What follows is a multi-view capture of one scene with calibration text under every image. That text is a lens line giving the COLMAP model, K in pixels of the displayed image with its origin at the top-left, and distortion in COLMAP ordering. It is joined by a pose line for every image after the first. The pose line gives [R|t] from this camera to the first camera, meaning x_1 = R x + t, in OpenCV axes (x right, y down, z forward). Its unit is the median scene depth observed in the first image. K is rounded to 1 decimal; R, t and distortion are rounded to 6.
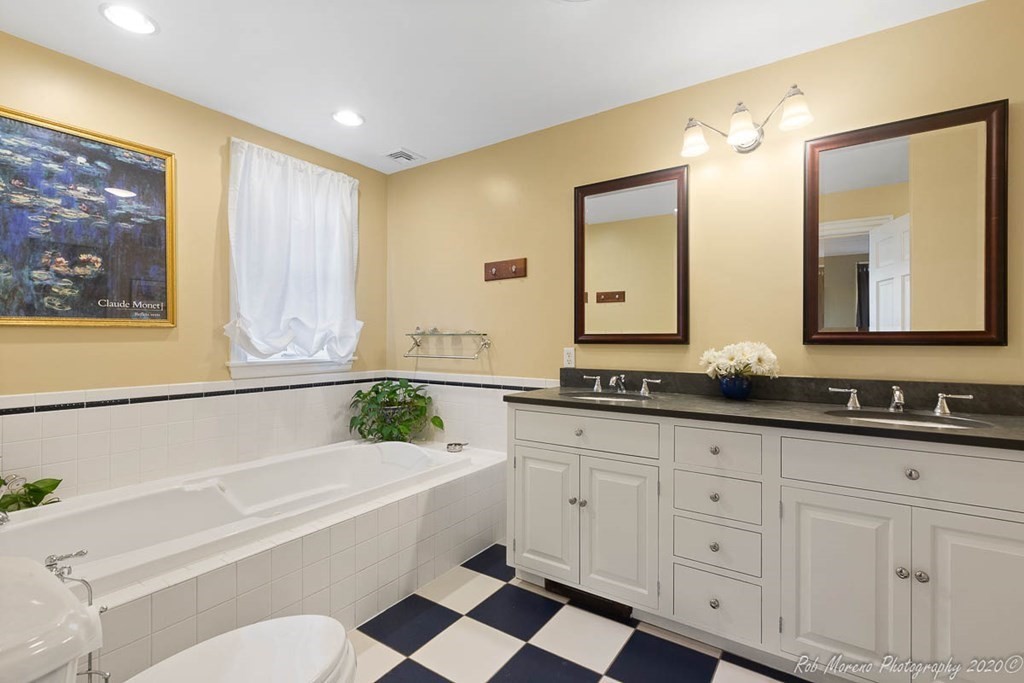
lens RADIAL K [[463.8, 0, 512.0], [0, 463.8, 341.5], [0, 0, 1]] dist [-0.000152, 0.000139]
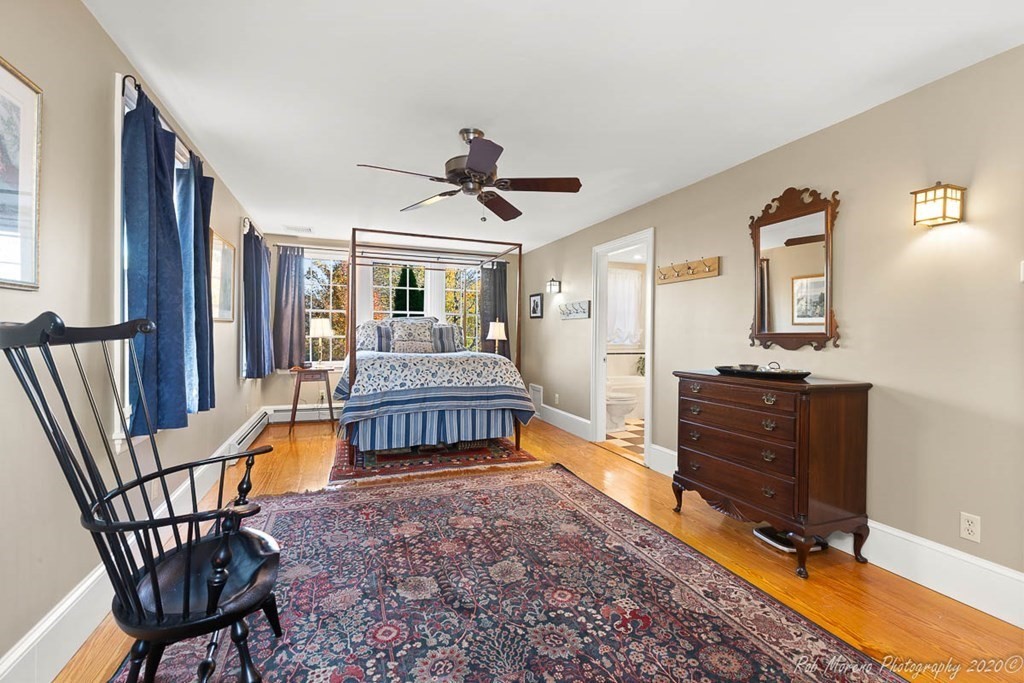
lens RADIAL K [[463.8, 0, 512.0], [0, 463.8, 341.5], [0, 0, 1]] dist [-0.000152, 0.000139]
pose [[0.816375, 0.013376, -0.577367, 0.557403], [-0.012547, 0.999907, 0.005425, 0.019635], [0.577386, 0.002815, 0.816466, -1.475232]]
